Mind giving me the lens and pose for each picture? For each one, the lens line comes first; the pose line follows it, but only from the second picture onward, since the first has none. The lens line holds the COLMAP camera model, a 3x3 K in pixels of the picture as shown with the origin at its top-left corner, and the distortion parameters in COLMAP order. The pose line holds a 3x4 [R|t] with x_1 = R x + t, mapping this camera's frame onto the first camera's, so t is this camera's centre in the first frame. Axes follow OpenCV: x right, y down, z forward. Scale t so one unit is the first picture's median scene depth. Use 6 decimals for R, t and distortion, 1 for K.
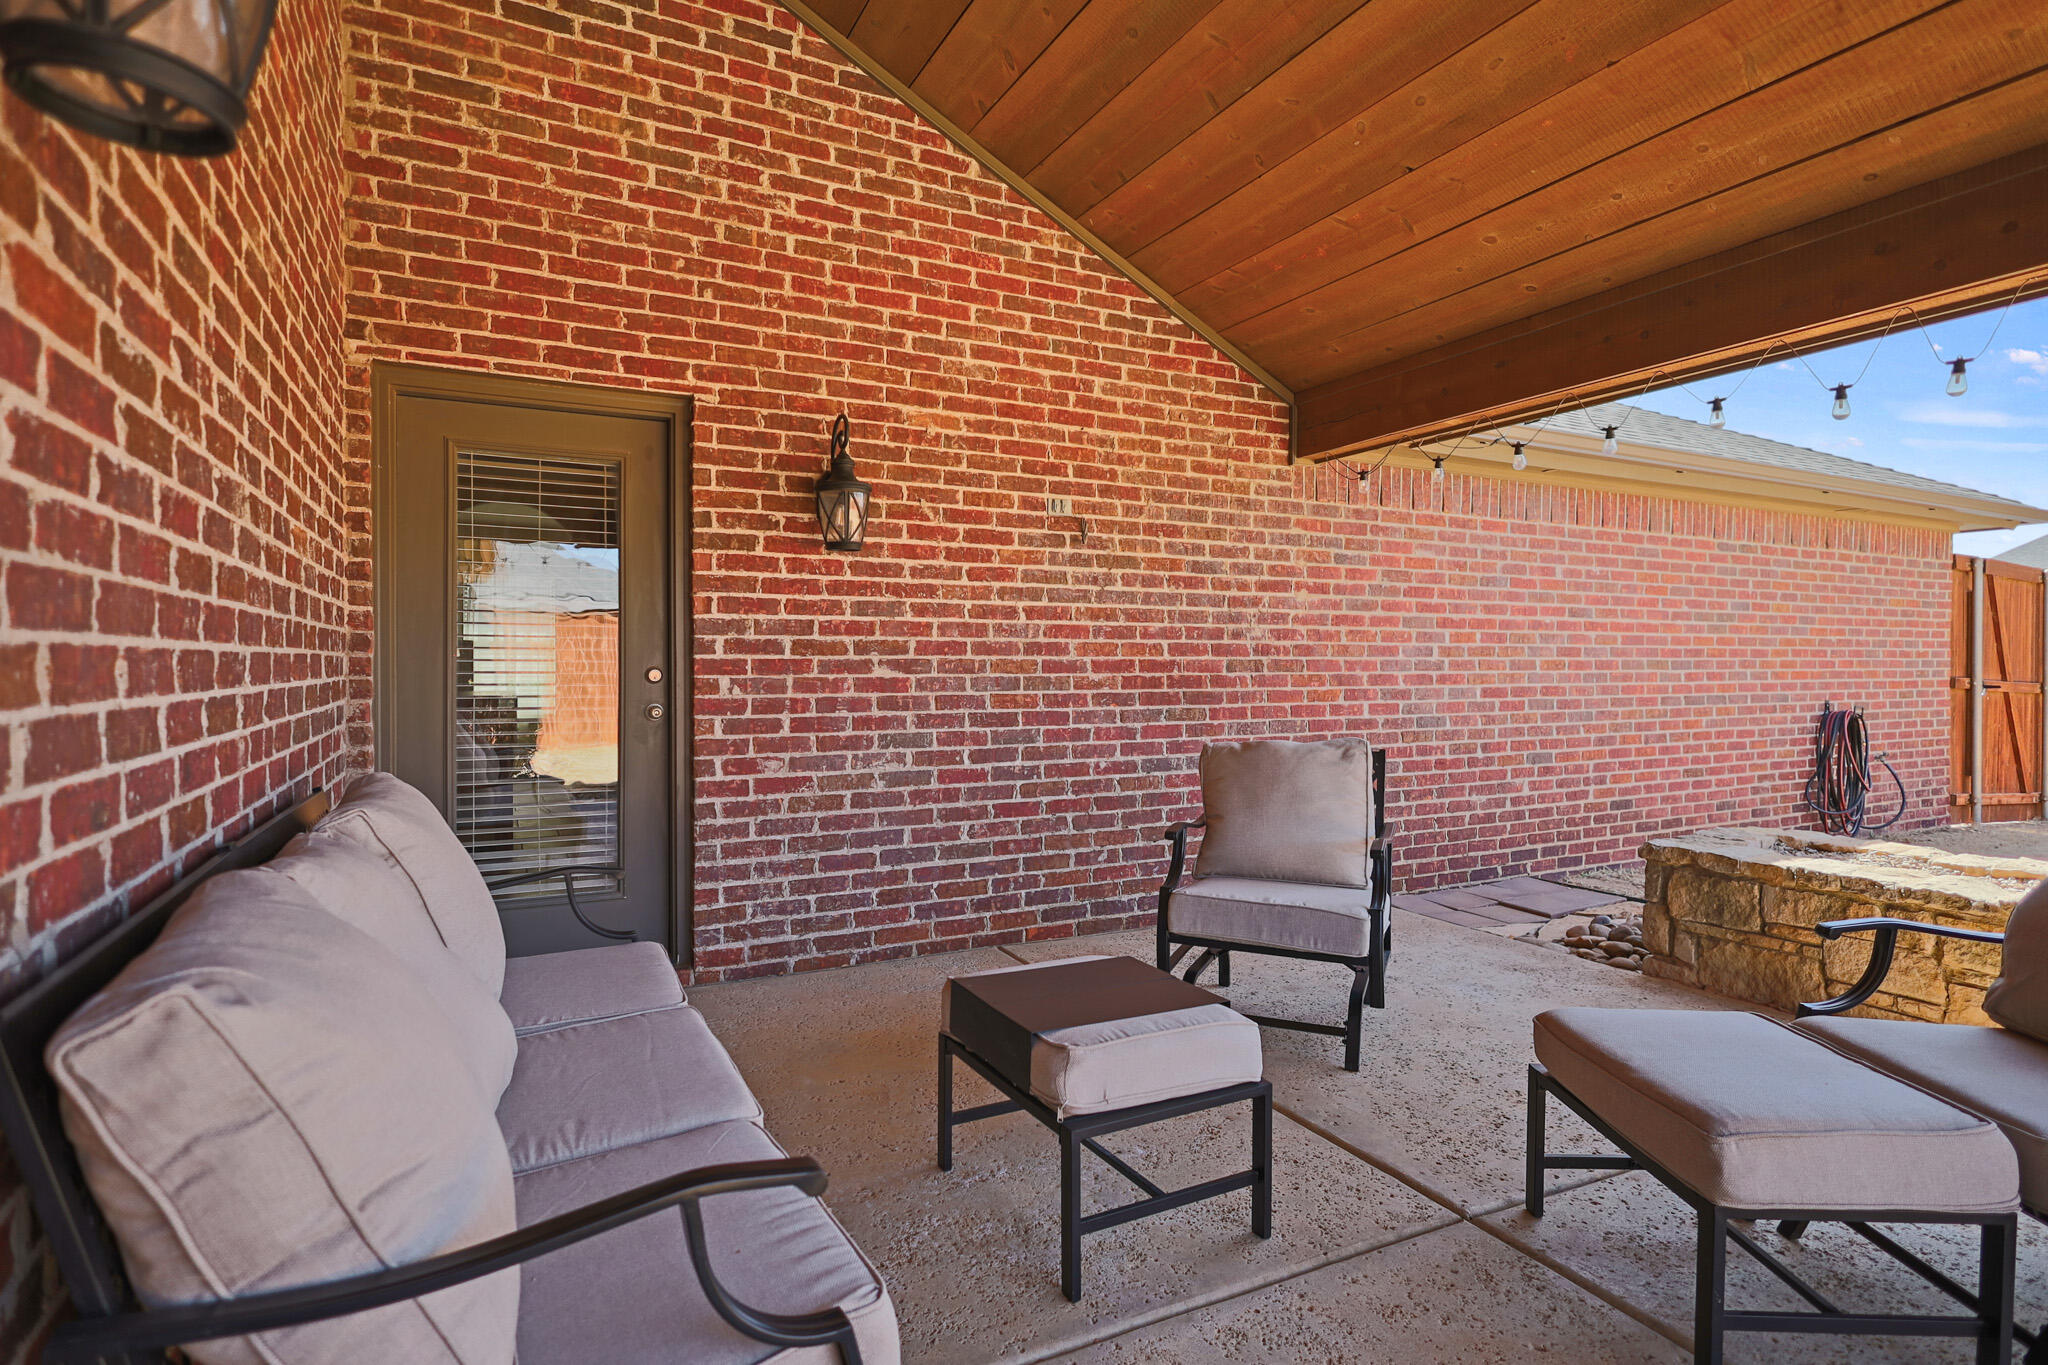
lens RADIAL K [[1027.7, 0, 1019.2], [0, 1027.7, 673.2], [0, 0, 1]] dist [-0.003189, 0.001991]
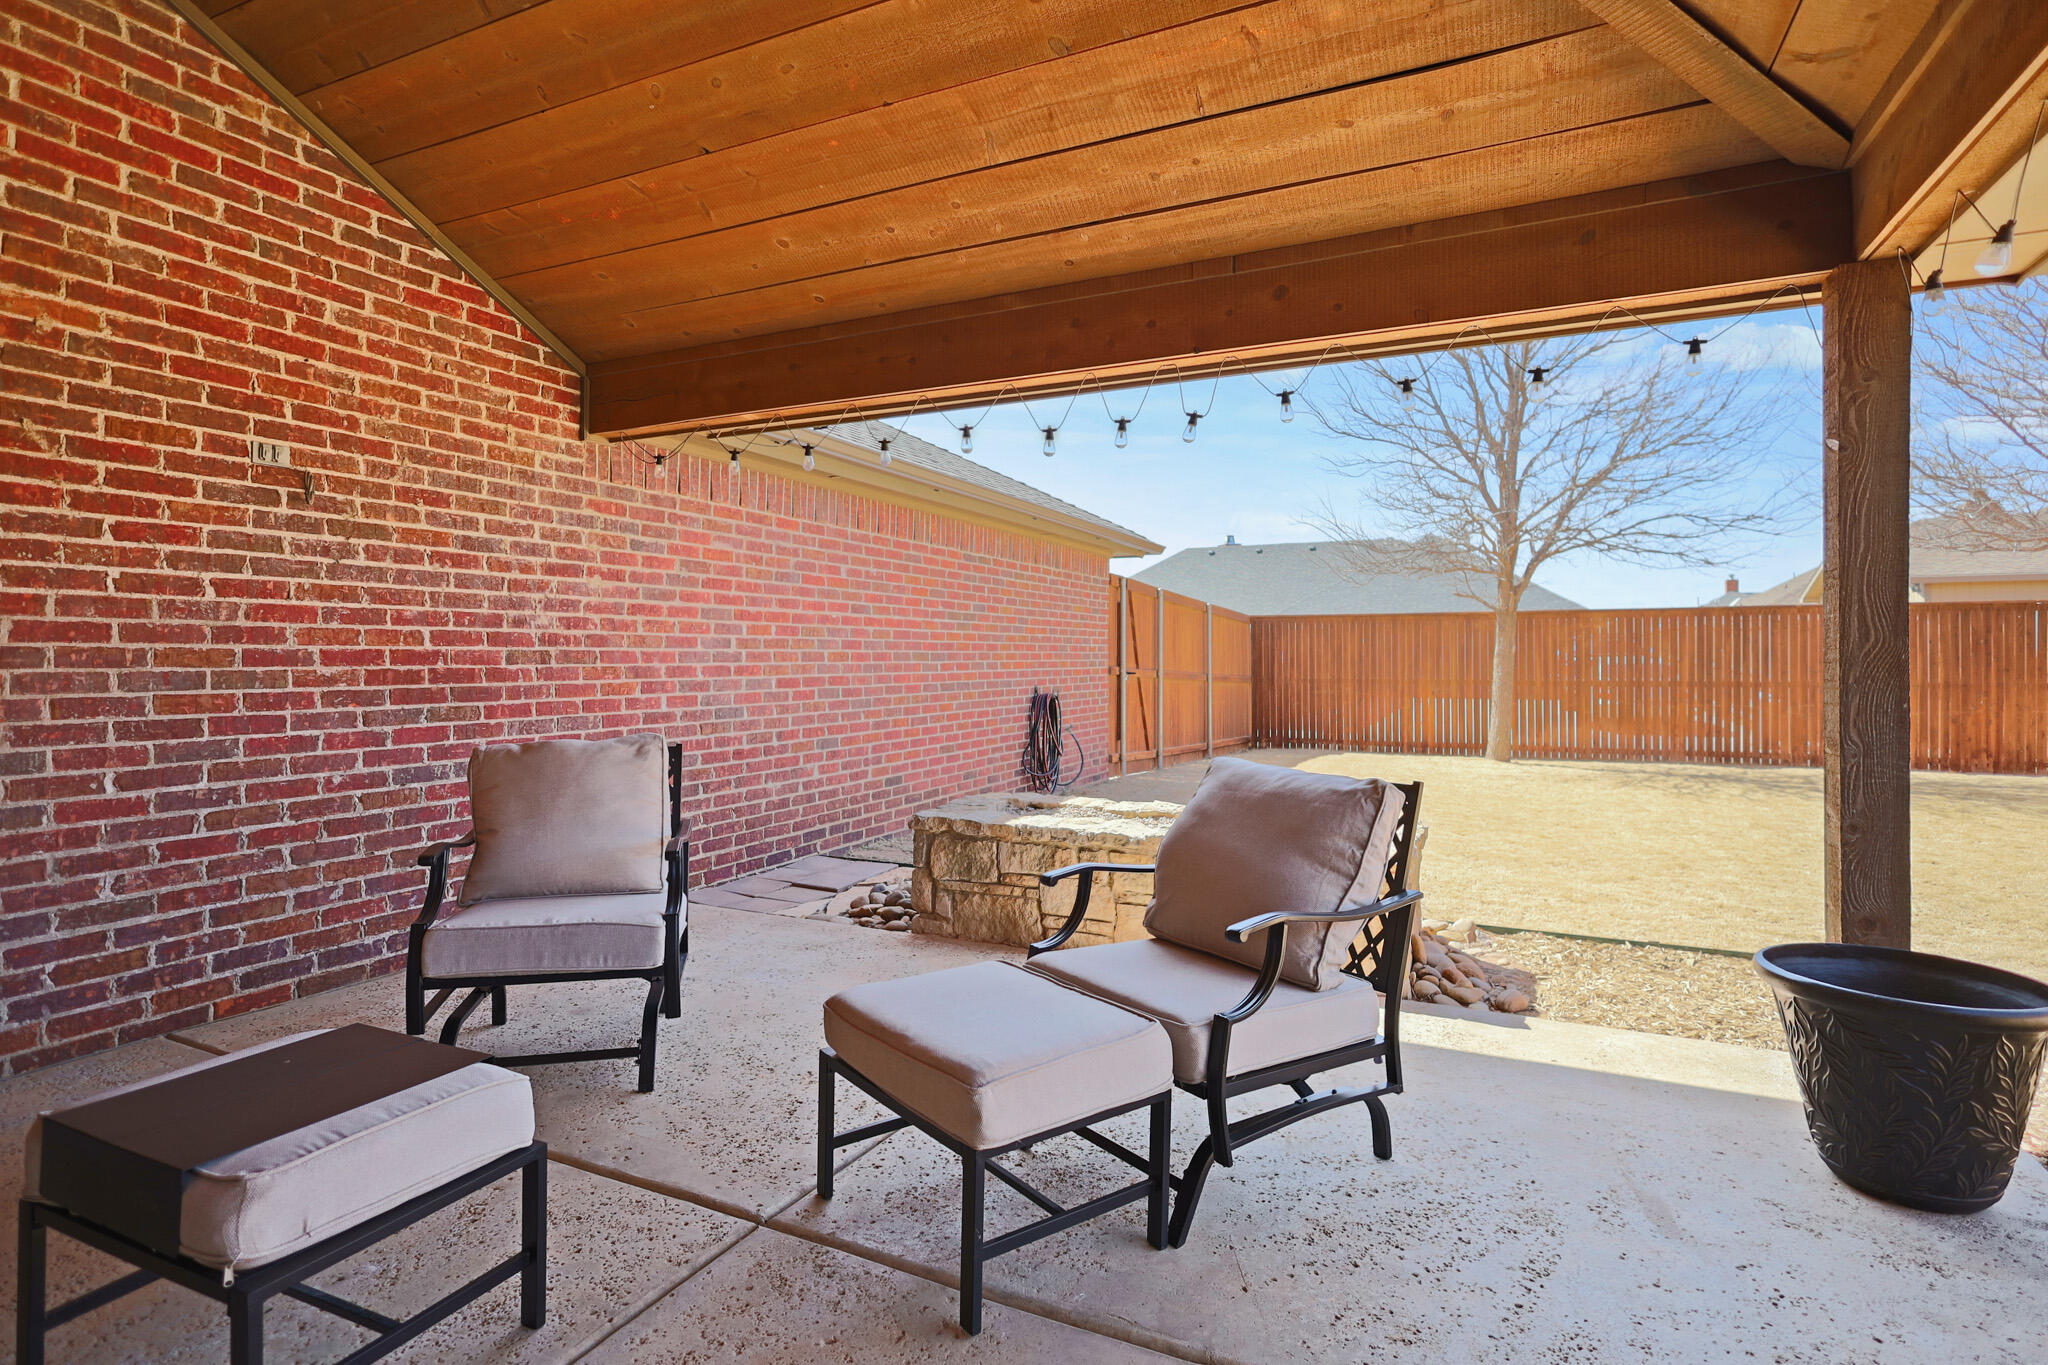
lens RADIAL K [[1027.7, 0, 1024.8], [0, 1027.7, 655.9], [0, 0, 1]] dist [-0.003189, 0.001991]
pose [[0.790319, 0.001408, 0.612693, 0.014635], [0.004117, 0.999963, -0.007609, 0.000272], [-0.612681, 0.008536, 0.790284, 0.029981]]
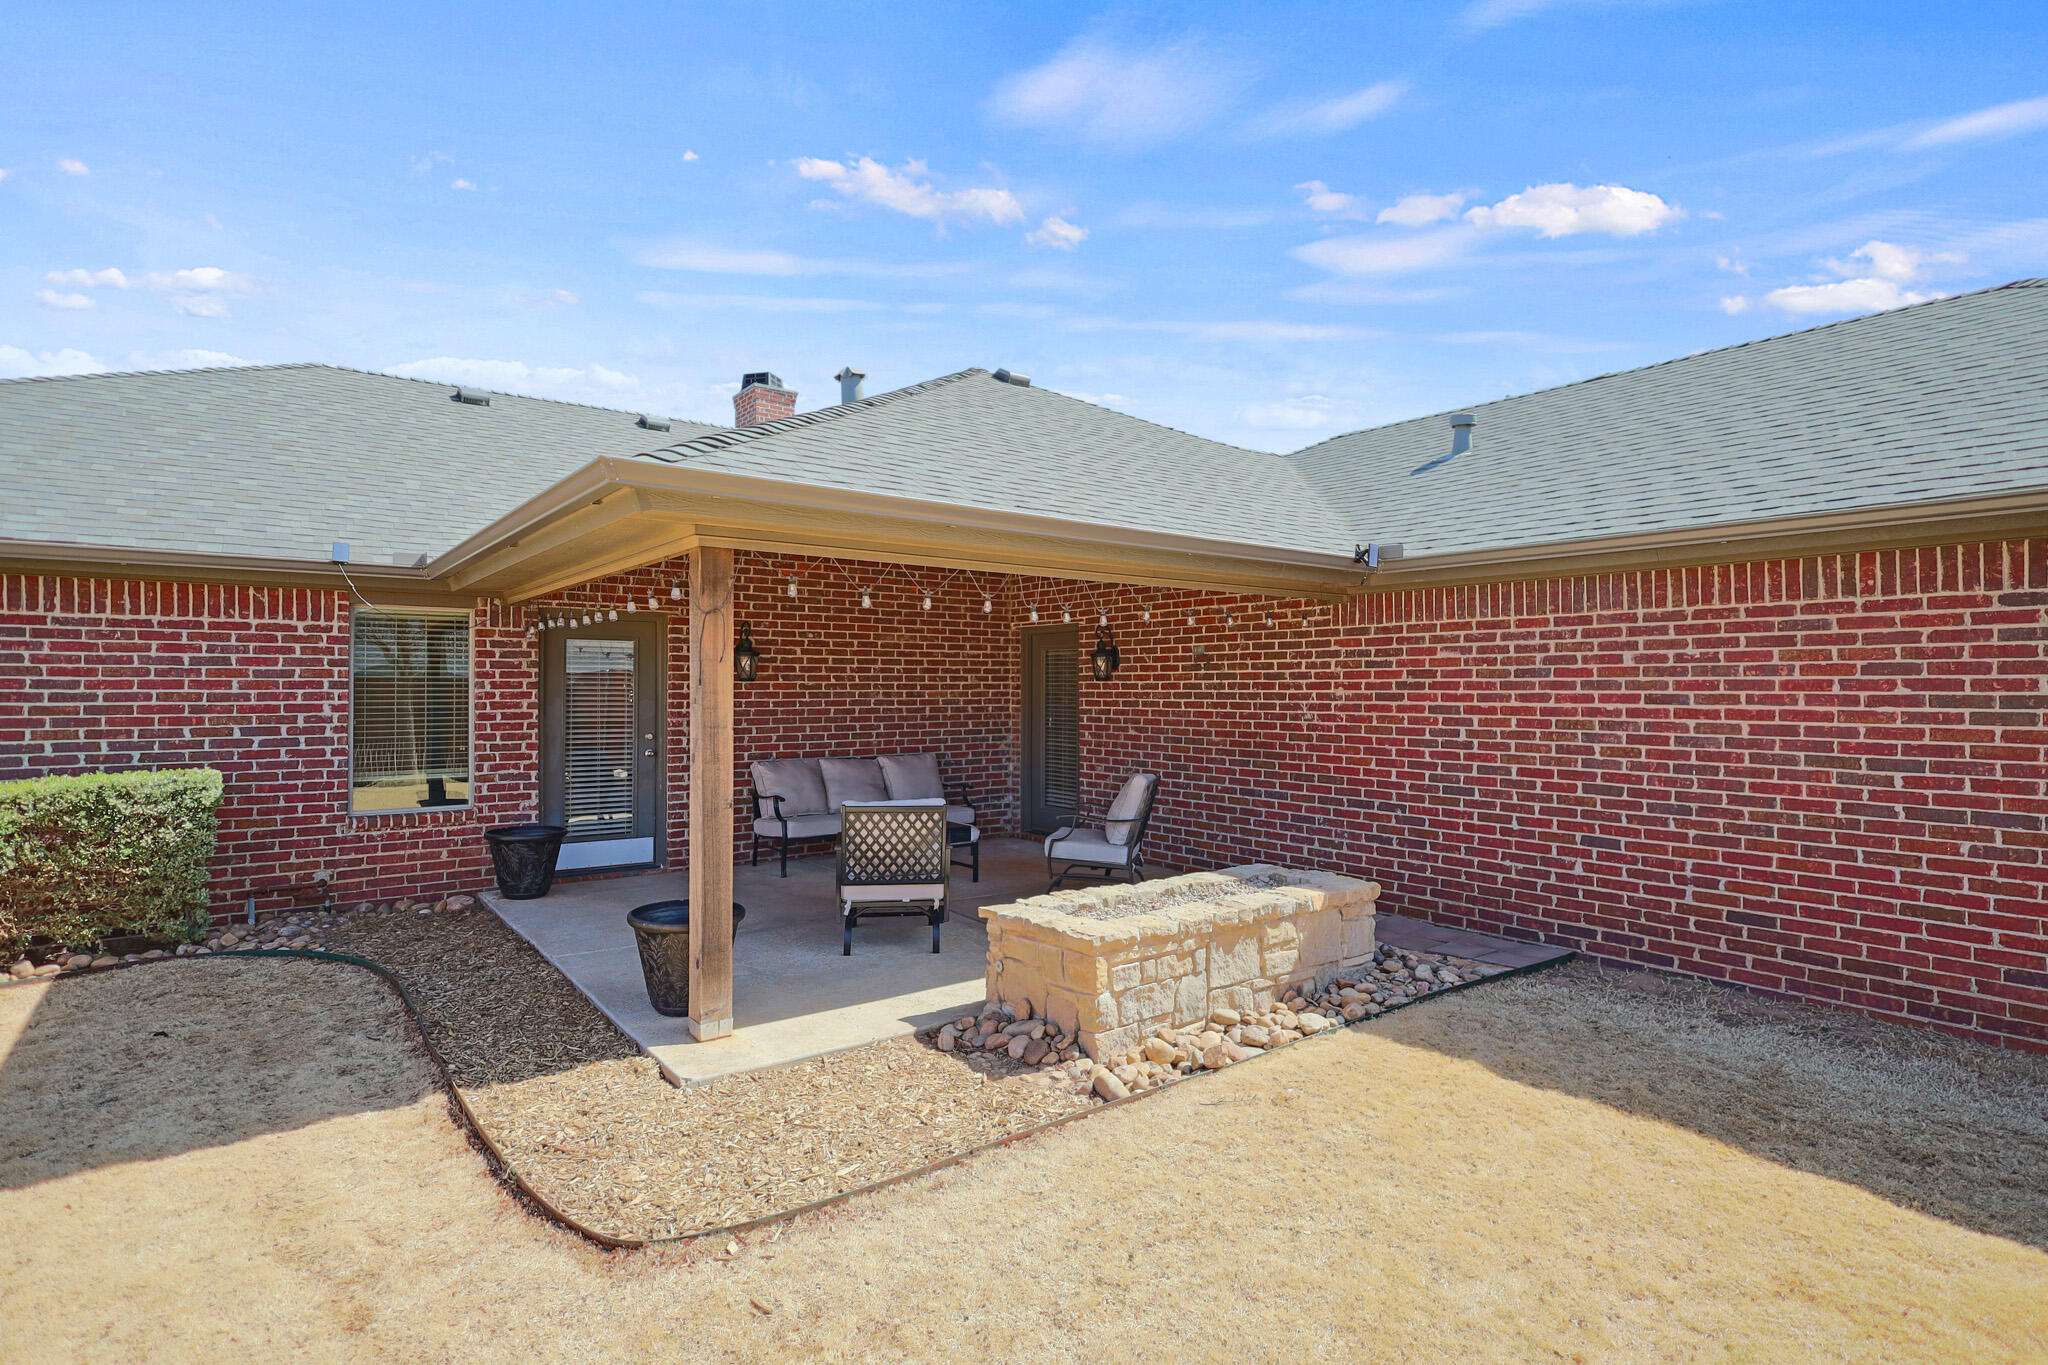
lens RADIAL K [[1027.7, 0, 1018.0], [0, 1027.7, 688.3], [0, 0, 1]] dist [-0.003189, 0.001991]
pose [[0.179132, -0.001007, -0.983825, 1.904372], [-0.013285, 0.999906, -0.003442, -0.080184], [0.983735, 0.013687, 0.179101, 0.332650]]
